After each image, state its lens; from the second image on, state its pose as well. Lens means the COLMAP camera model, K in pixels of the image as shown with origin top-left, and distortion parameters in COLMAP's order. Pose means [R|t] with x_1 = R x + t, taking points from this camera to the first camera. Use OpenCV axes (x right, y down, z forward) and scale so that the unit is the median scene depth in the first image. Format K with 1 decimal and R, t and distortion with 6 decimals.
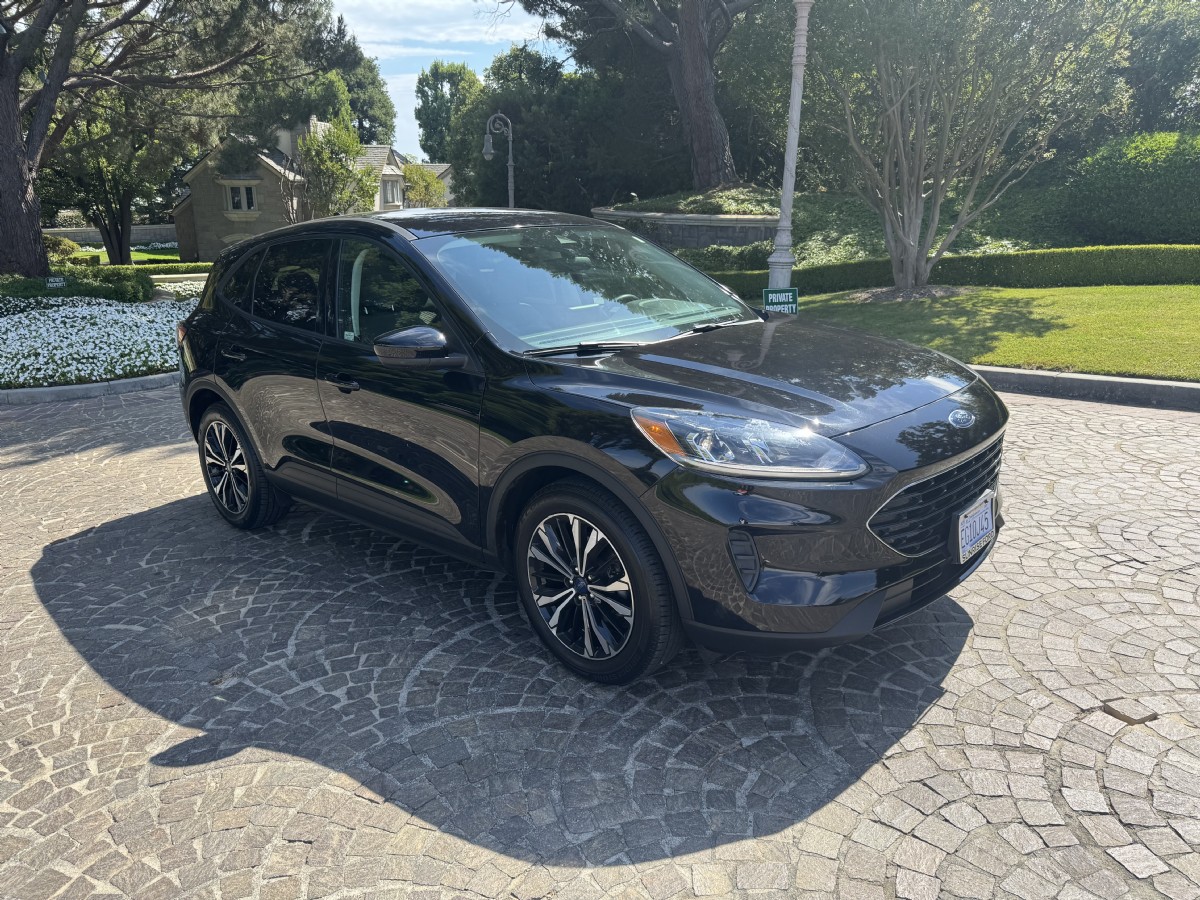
lens RADIAL K [[888.4, 0, 598.2], [0, 888.4, 449.9], [0, 0, 1]] dist [0.007670, -0.003630]
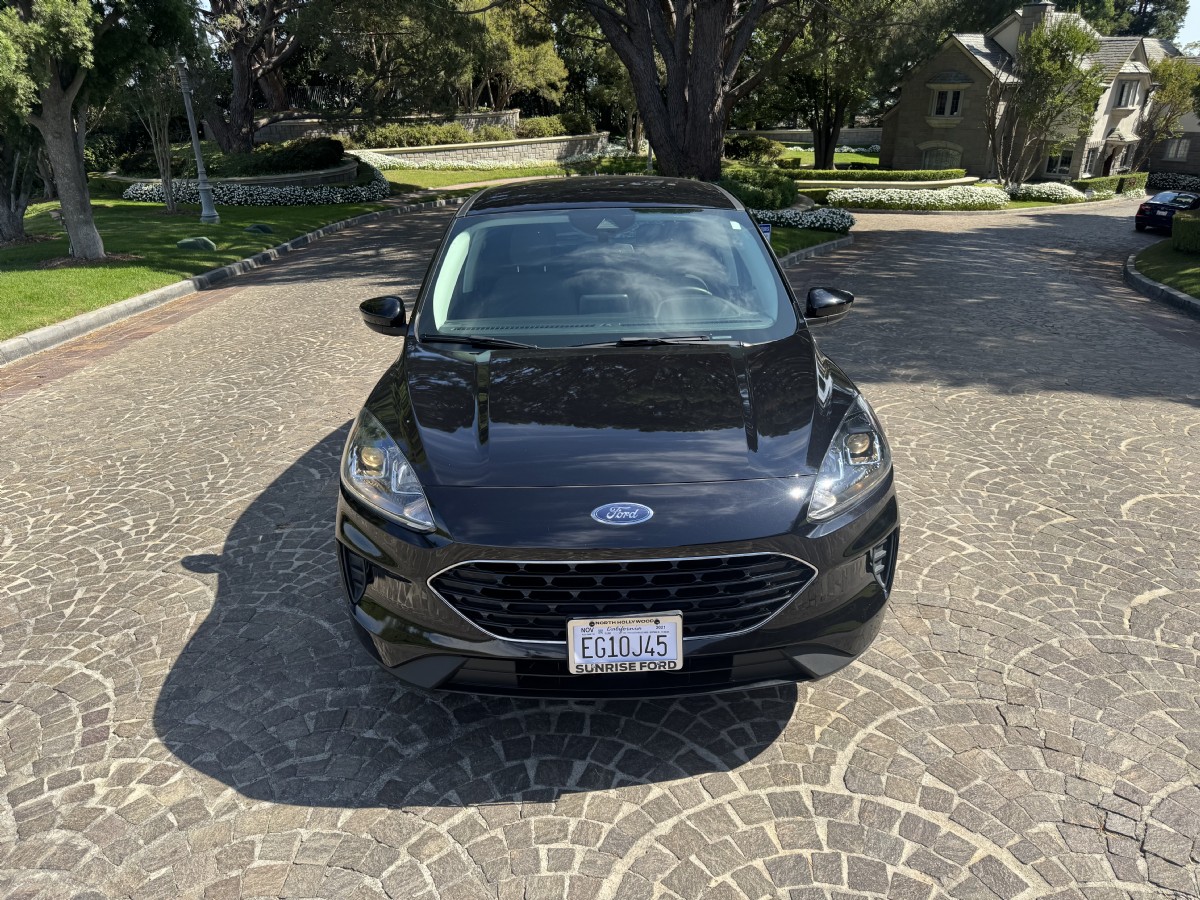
lens RADIAL K [[888.4, 0, 599.6], [0, 888.4, 456.9], [0, 0, 1]] dist [0.007670, -0.003630]
pose [[0.679174, 0.274771, -0.680605, 0.120958], [-0.193630, 0.961509, 0.194954, -0.031416], [0.707976, -0.000622, 0.706237, 0.052681]]
